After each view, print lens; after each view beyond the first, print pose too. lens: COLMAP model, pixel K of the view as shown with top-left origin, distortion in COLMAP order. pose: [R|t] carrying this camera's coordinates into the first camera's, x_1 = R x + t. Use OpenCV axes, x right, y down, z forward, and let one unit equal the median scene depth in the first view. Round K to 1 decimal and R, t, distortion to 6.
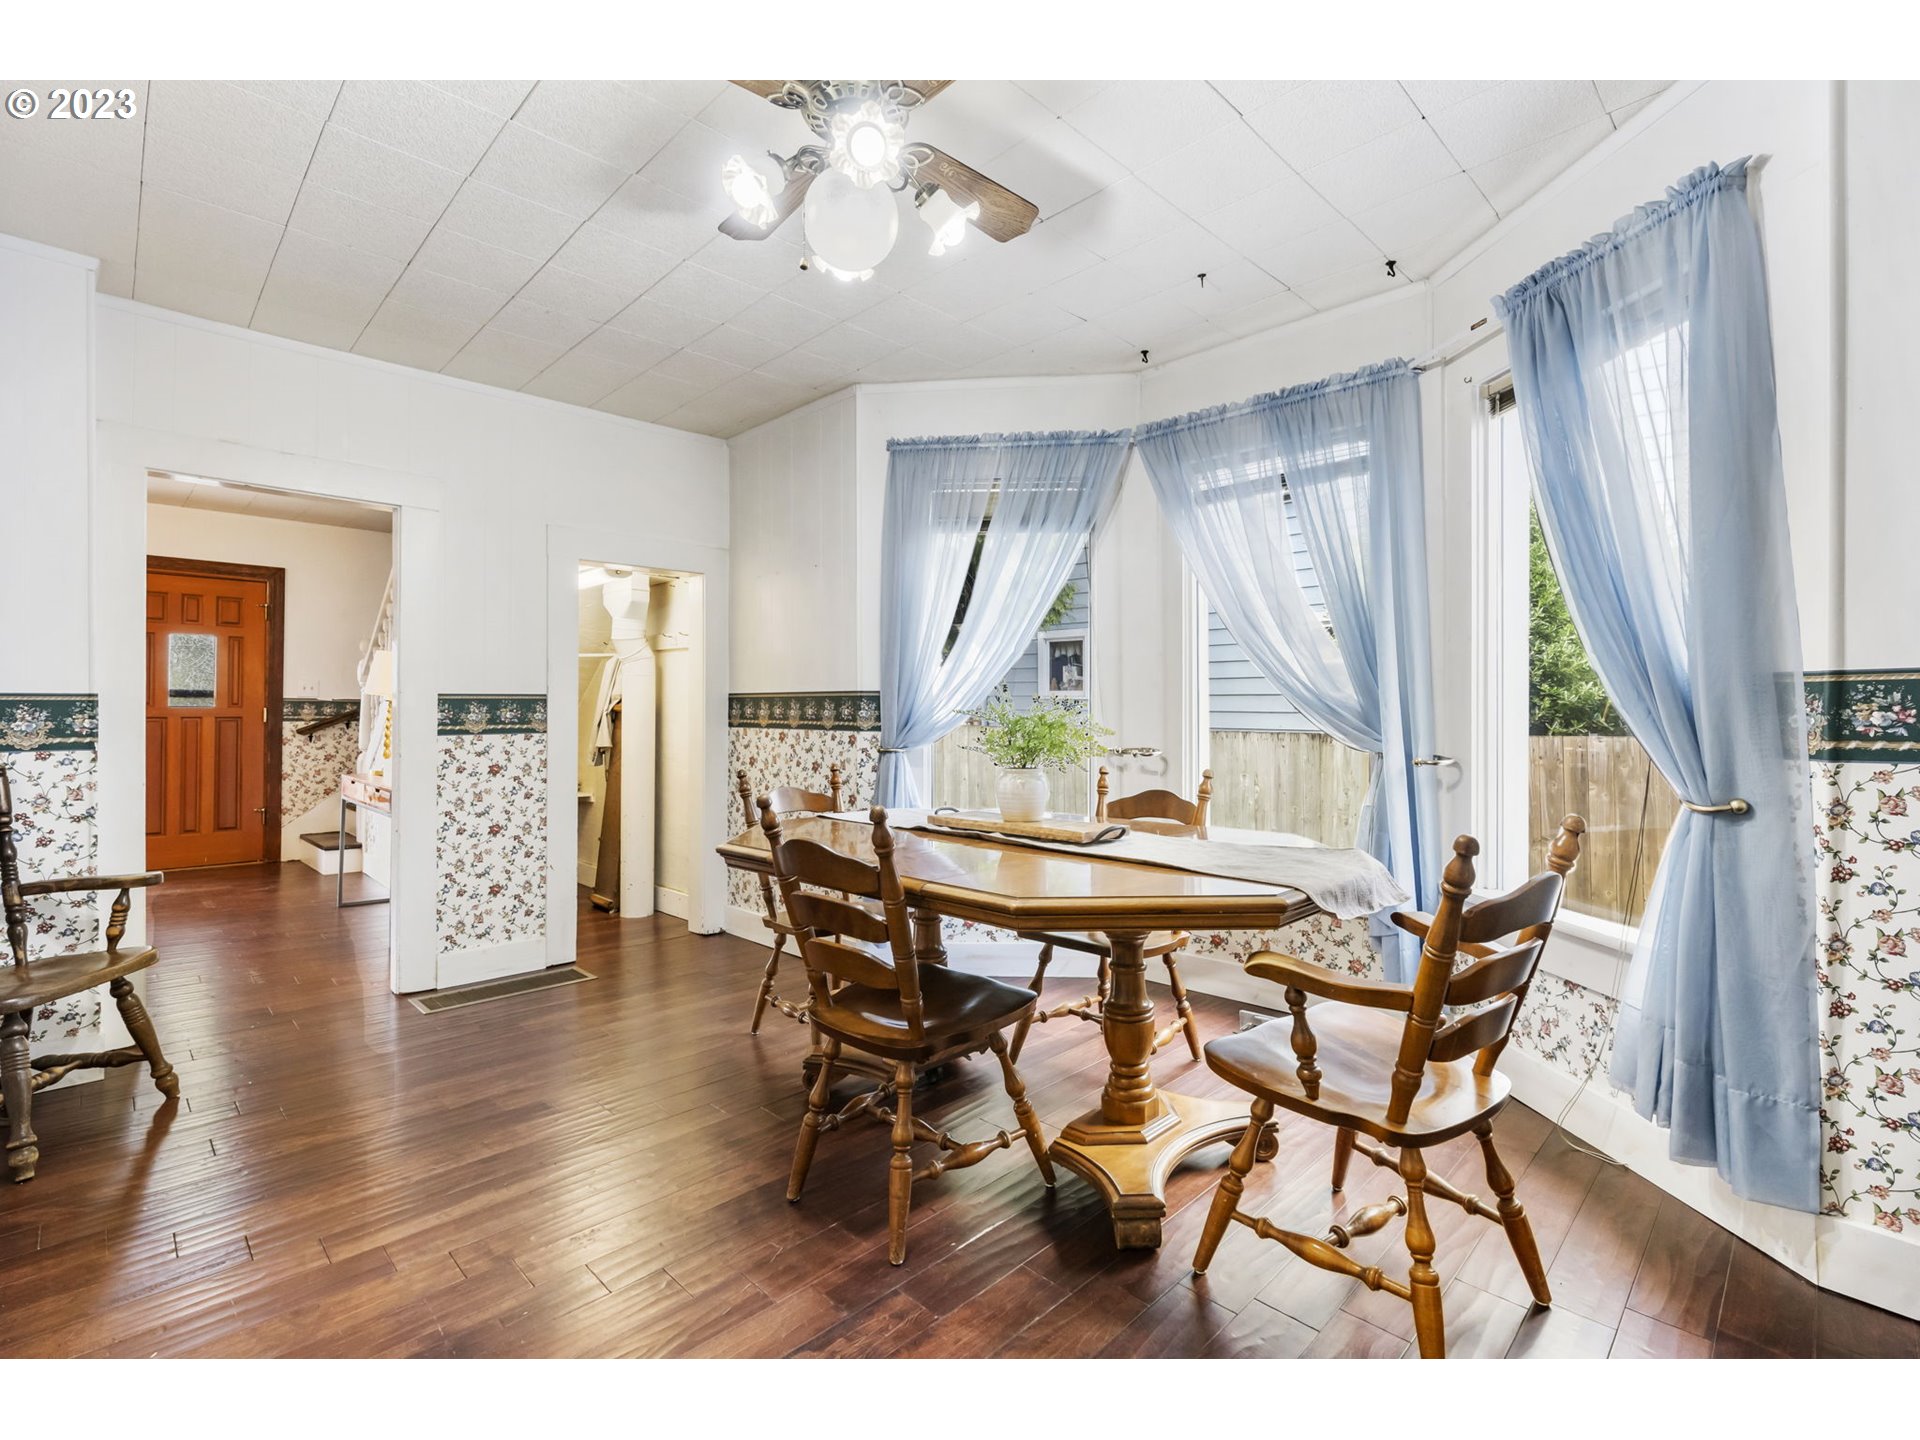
lens RADIAL K [[878.8, 0, 962.6], [0, 878.8, 716.2], [0, 0, 1]] dist [-0.002153, 0.000371]
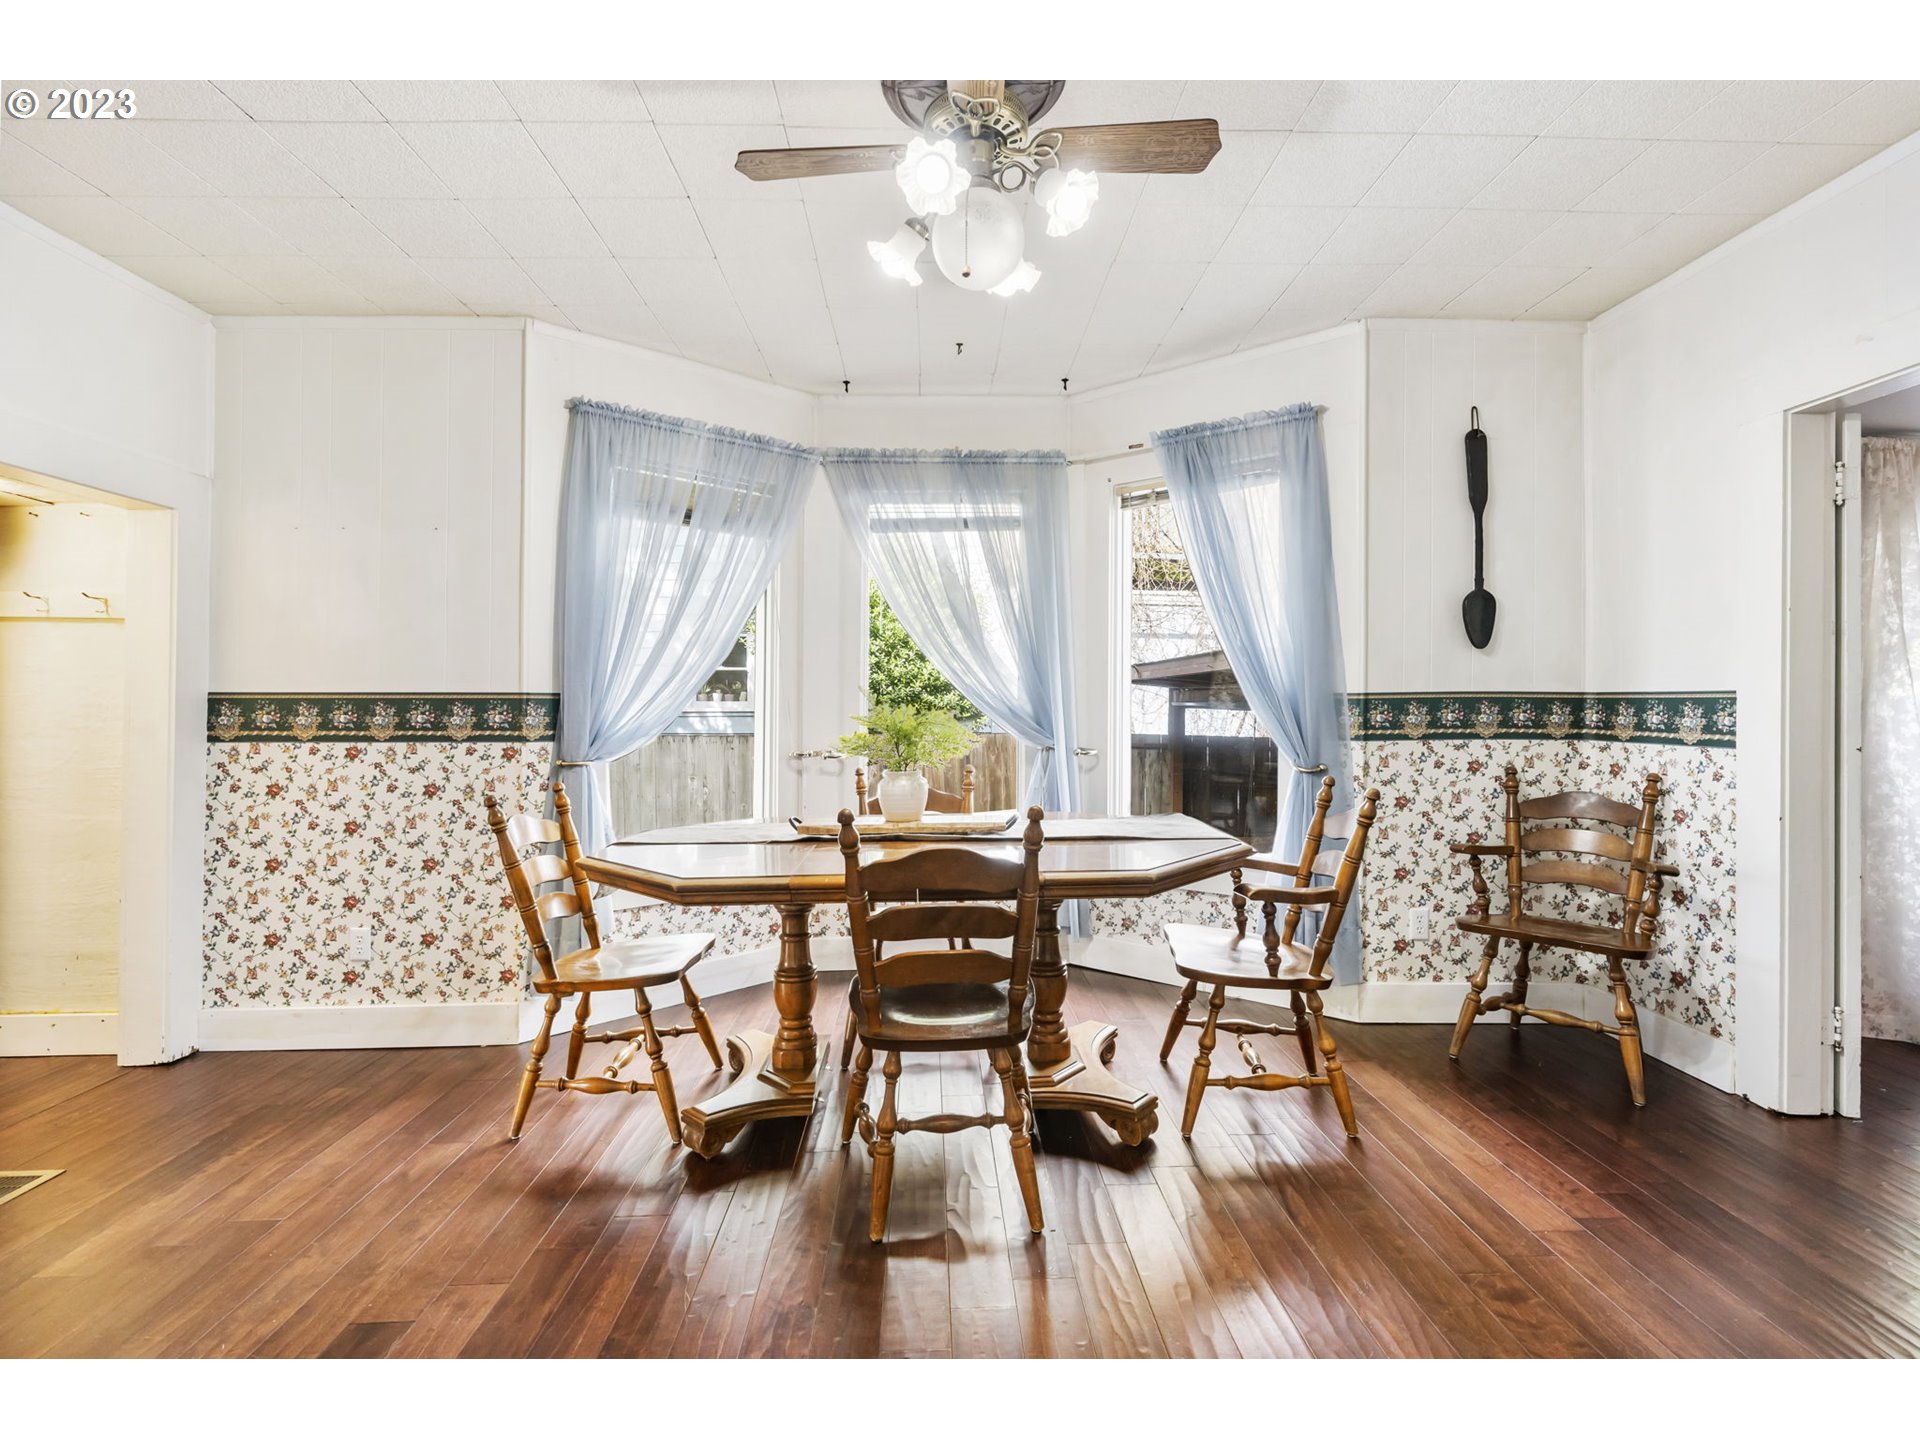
lens RADIAL K [[878.8, 0, 959.1], [0, 878.8, 708.2], [0, 0, 1]] dist [-0.002153, 0.000371]
pose [[0.683806, 0.001380, 0.729663, -0.455201], [0.008077, 0.999923, -0.009460, -0.003732], [-0.729620, 0.012362, 0.683741, 0.158941]]
